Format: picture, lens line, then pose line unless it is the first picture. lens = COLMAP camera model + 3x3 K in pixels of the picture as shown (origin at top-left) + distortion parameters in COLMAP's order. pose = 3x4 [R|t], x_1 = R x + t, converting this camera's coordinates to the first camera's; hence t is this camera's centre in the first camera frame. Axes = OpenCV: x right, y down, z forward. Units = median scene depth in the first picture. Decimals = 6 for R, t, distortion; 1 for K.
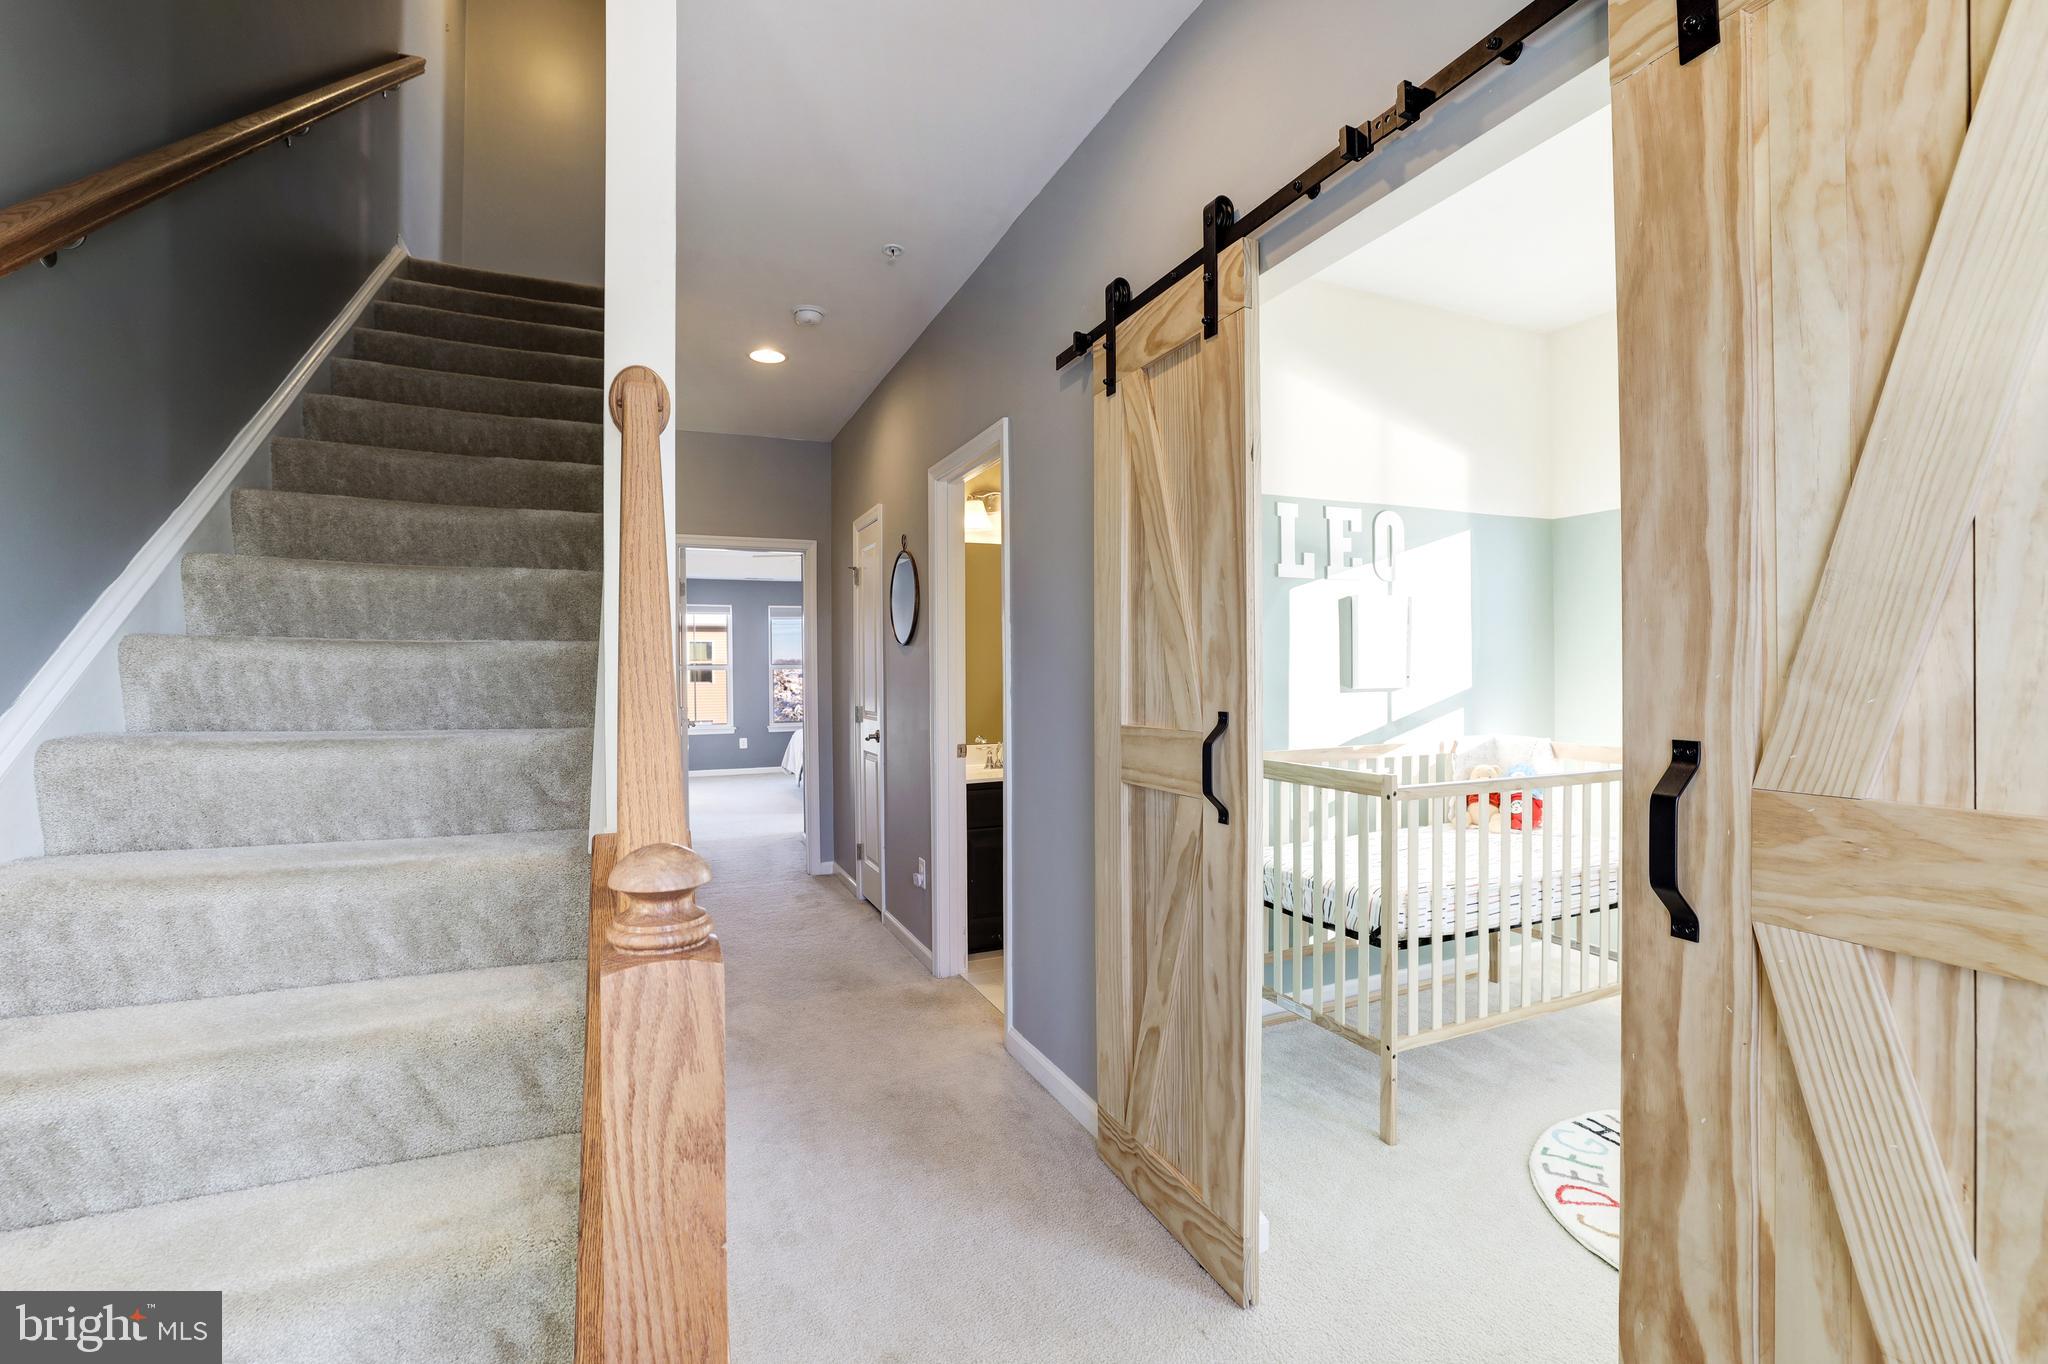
lens RADIAL K [[891.9, 0, 1038.9], [0, 891.9, 667.8], [0, 0, 1]] dist [-0.040680, 0.013757]
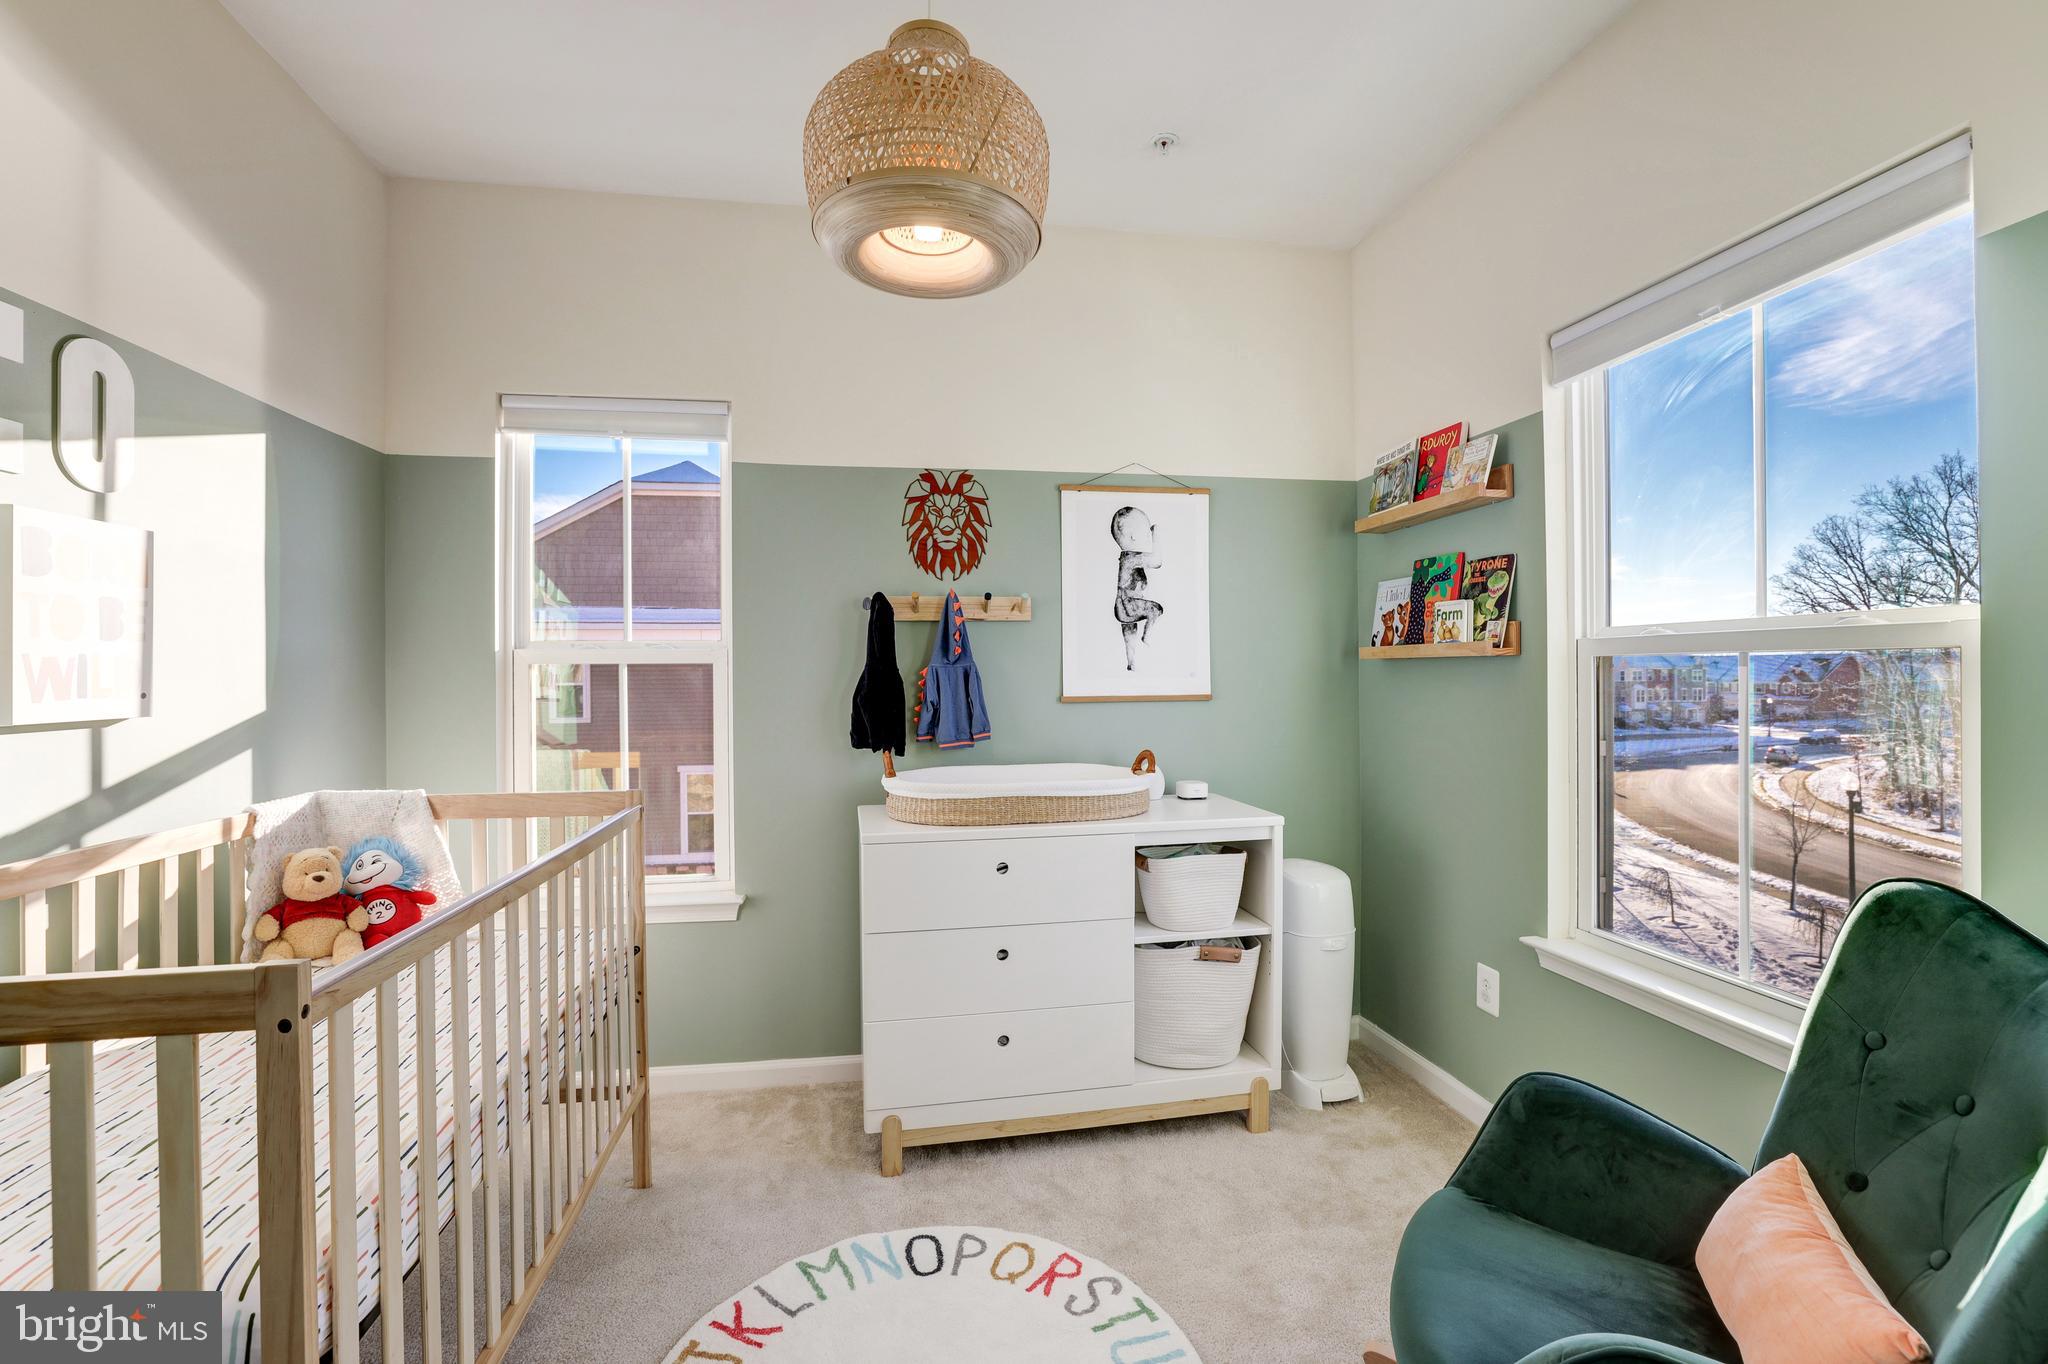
lens RADIAL K [[891.9, 0, 1023.4], [0, 891.9, 669.2], [0, 0, 1]] dist [-0.040680, 0.013757]
pose [[0.271935, 0.007689, 0.962285, 0.095598], [0.008303, 0.999912, -0.010336, 0.005115], [-0.962280, 0.010800, 0.271847, 0.434191]]
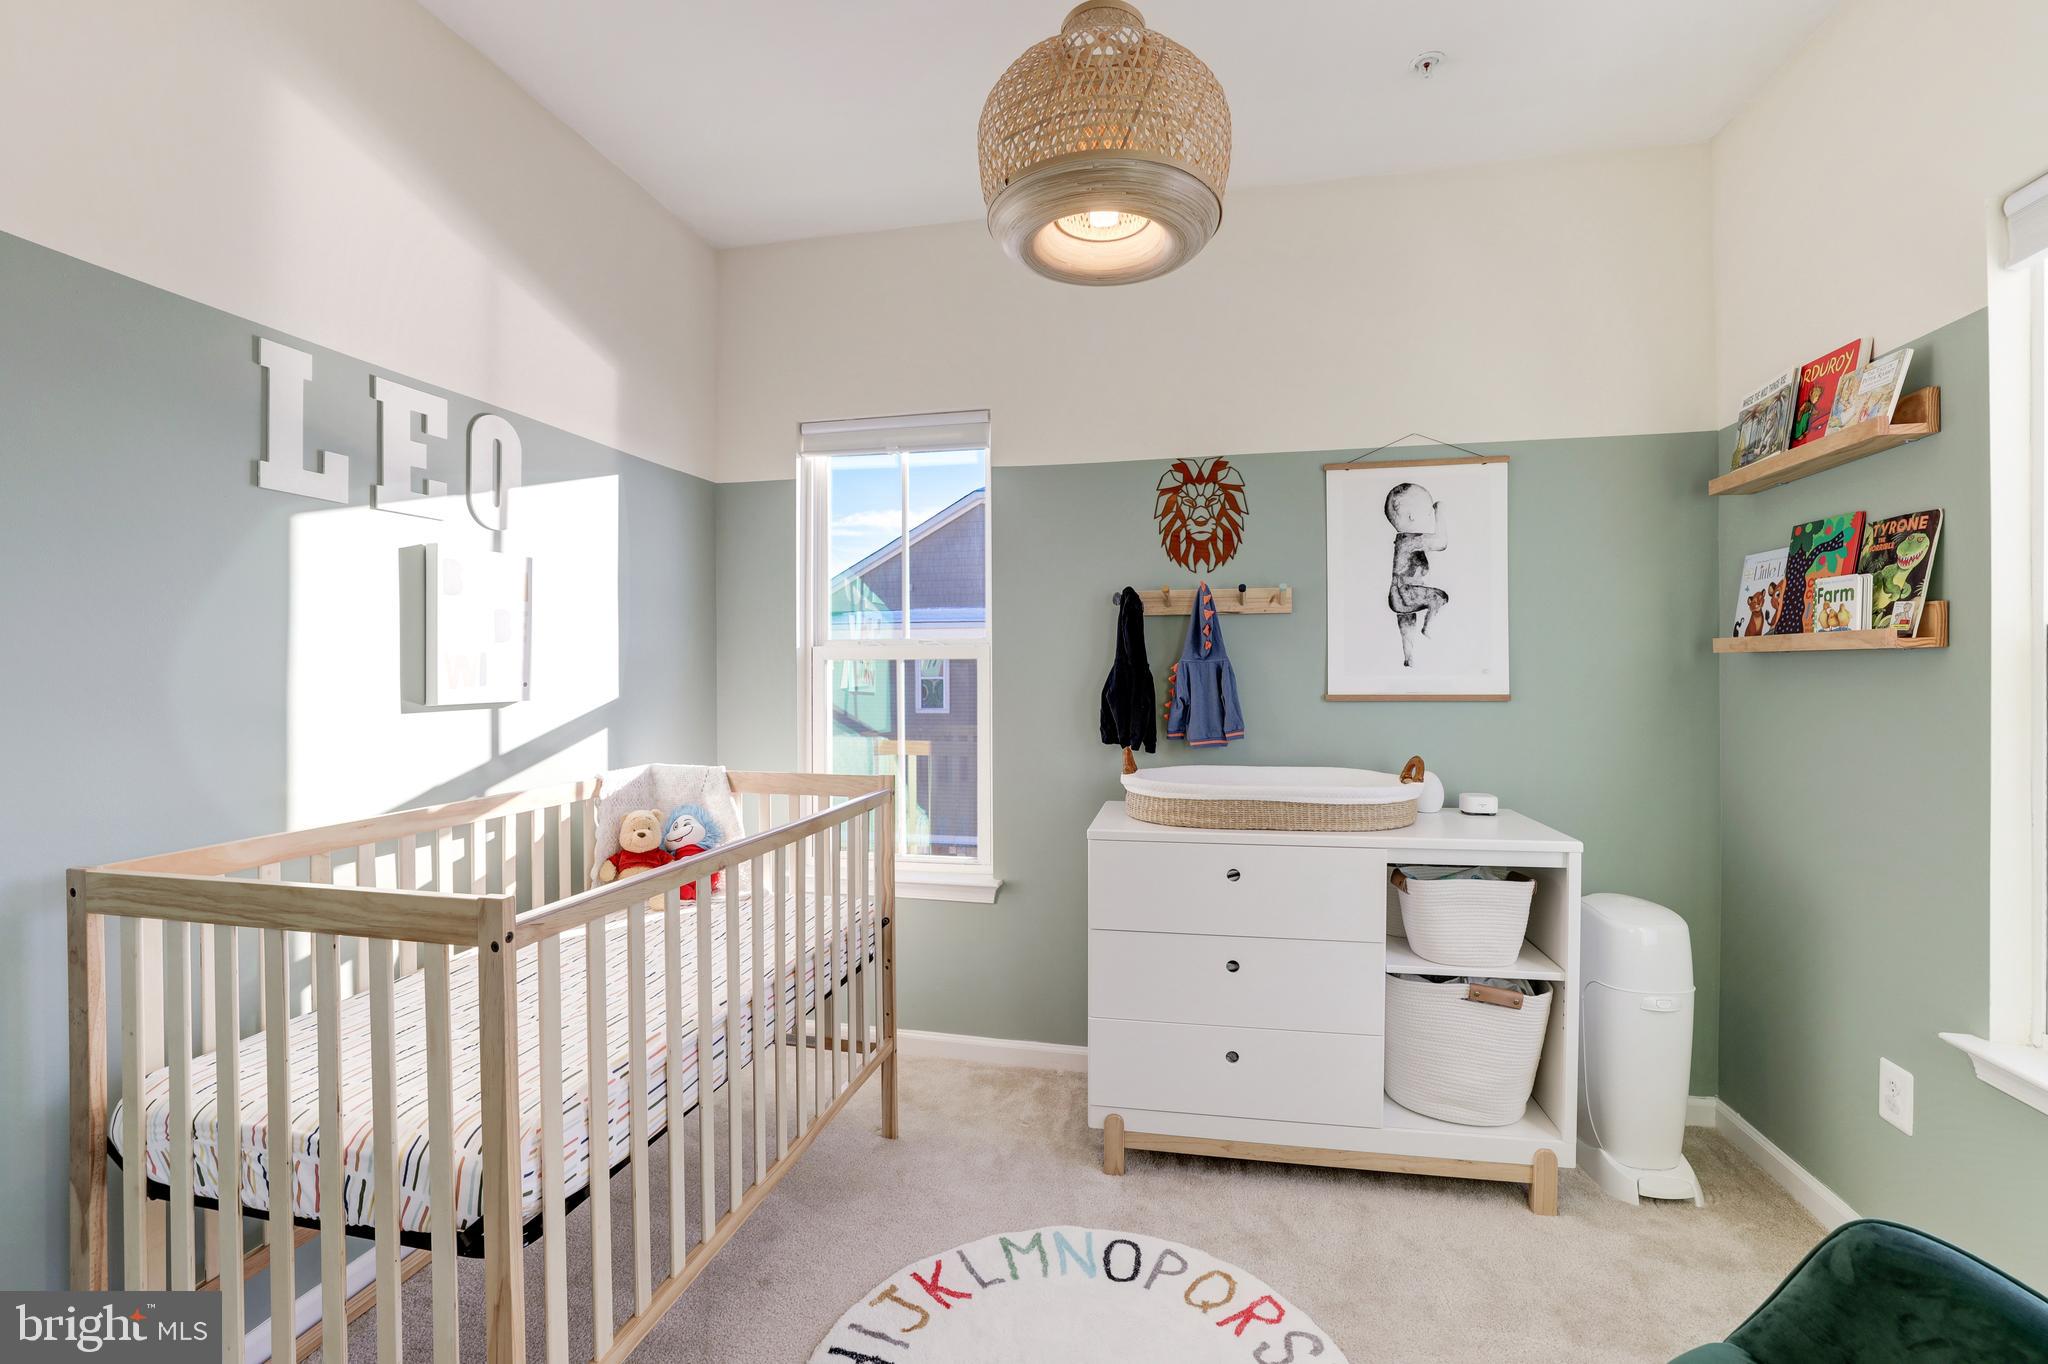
lens RADIAL K [[891.9, 0, 1007.2], [0, 891.9, 670.8], [0, 0, 1]] dist [-0.040680, 0.013757]
pose [[0.617919, 0.002744, 0.786237, 0.142851], [0.002392, 0.999983, -0.005370, 0.005108], [-0.786238, 0.005199, 0.617902, 0.363638]]
